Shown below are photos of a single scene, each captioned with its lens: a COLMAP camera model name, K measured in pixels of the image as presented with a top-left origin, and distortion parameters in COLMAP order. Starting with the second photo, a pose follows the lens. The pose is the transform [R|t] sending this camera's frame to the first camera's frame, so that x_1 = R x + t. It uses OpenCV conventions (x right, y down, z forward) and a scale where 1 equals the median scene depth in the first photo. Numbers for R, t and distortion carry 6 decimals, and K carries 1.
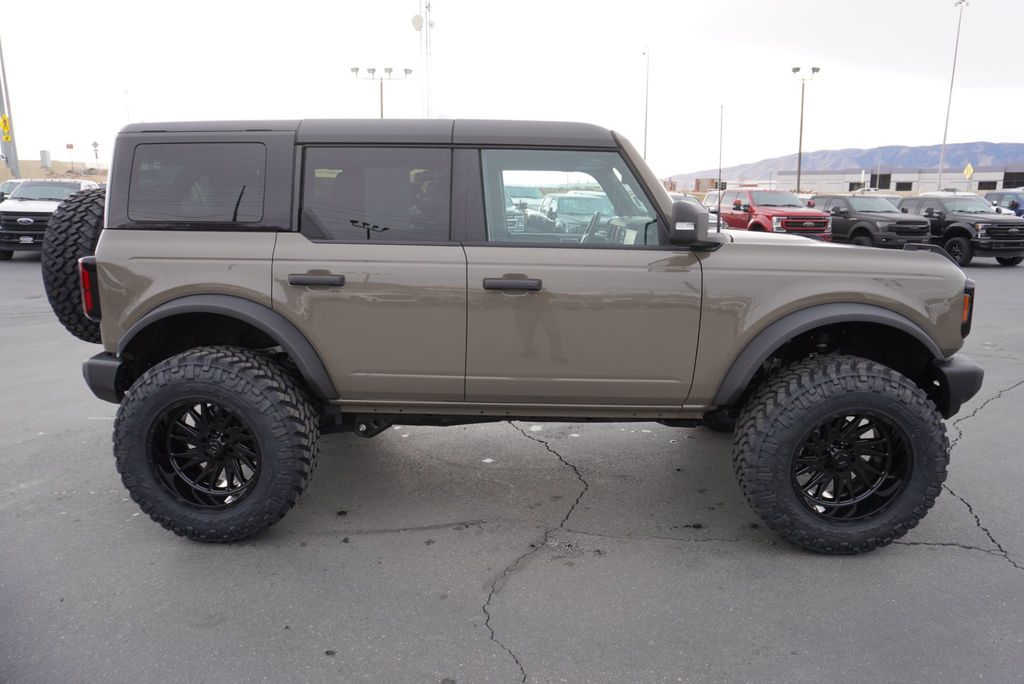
lens RADIAL K [[692.1, 0, 512.0], [0, 692.1, 342.0], [0, 0, 1]] dist [-0.046676, -0.000685]
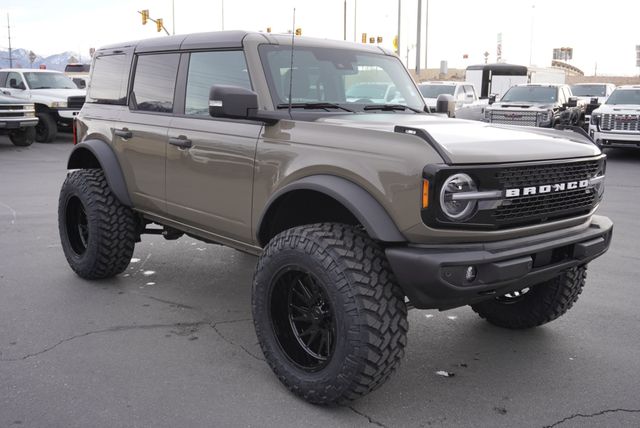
lens RADIAL K [[660.2, 0, 320.0], [0, 660.2, 214.0], [0, 0, 1]] dist [0.030707, 0.013145]
pose [[0.670746, 0.135497, -0.729205, 1.208132], [-0.165554, 0.985717, 0.030880, -0.023716], [0.722974, 0.100010, 0.683598, 0.244426]]
